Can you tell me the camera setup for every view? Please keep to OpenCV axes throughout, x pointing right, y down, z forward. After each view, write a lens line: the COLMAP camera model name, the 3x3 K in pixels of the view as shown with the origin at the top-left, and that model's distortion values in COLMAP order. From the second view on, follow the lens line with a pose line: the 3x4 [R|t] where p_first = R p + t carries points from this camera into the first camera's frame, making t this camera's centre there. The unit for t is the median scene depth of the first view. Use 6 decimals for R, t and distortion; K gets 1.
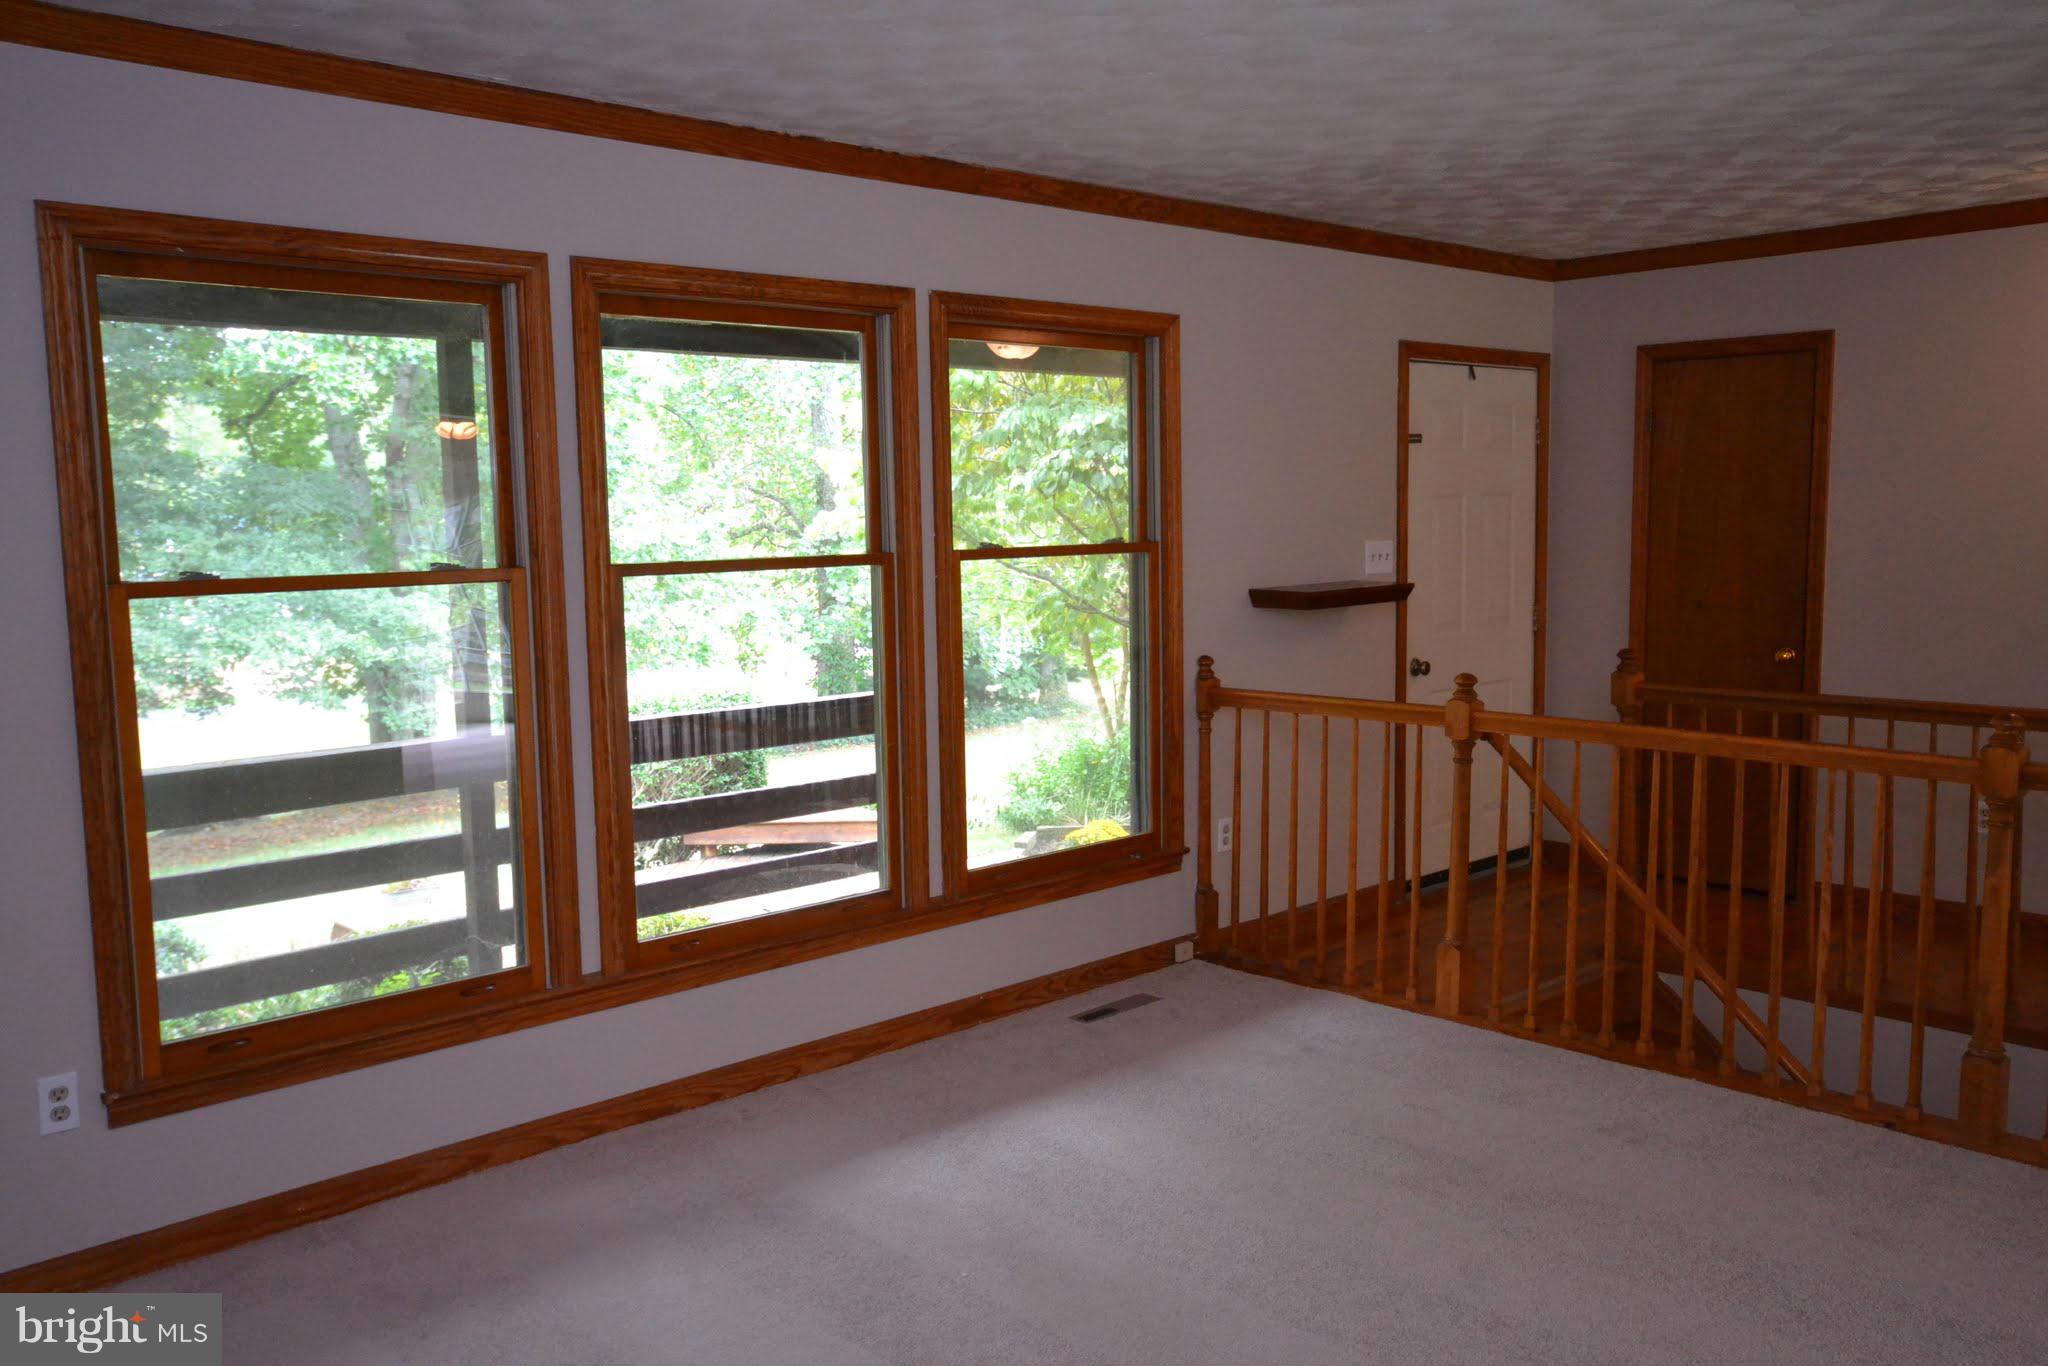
lens RADIAL K [[1692.9, 0, 1011.2], [0, 1692.9, 681.1], [0, 0, 1]] dist [0.008037, 0.054030]
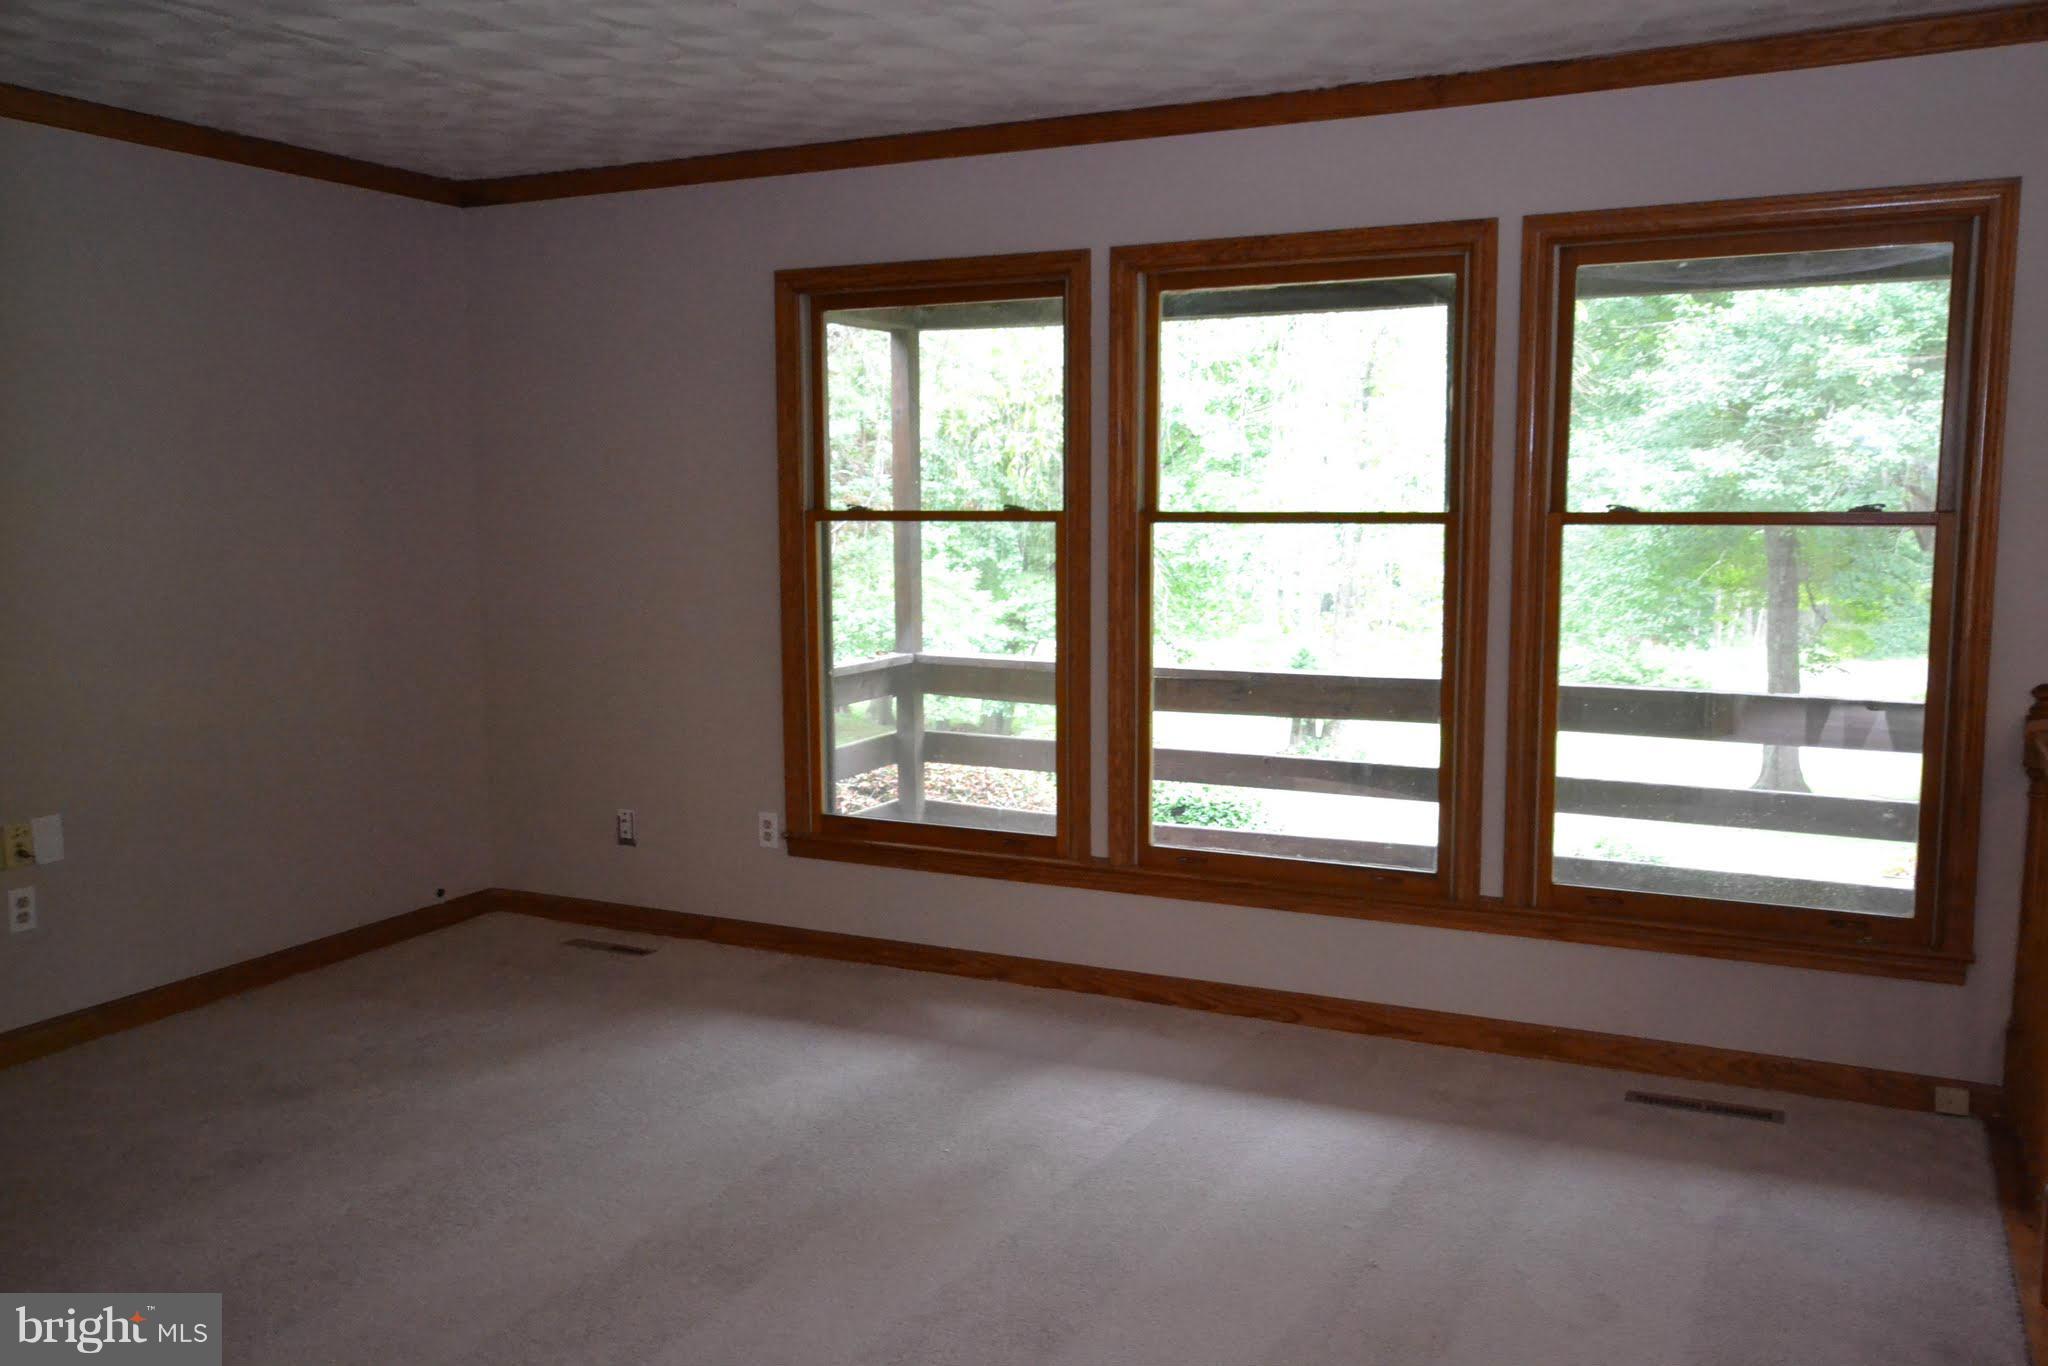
lens RADIAL K [[1692.9, 0, 1011.2], [0, 1692.9, 681.1], [0, 0, 1]] dist [0.008037, 0.054030]
pose [[0.352726, 0.112633, -0.928923, 0.715449], [-0.103378, 0.991343, 0.080948, -0.033432], [0.929999, 0.067478, 0.361316, 0.448382]]
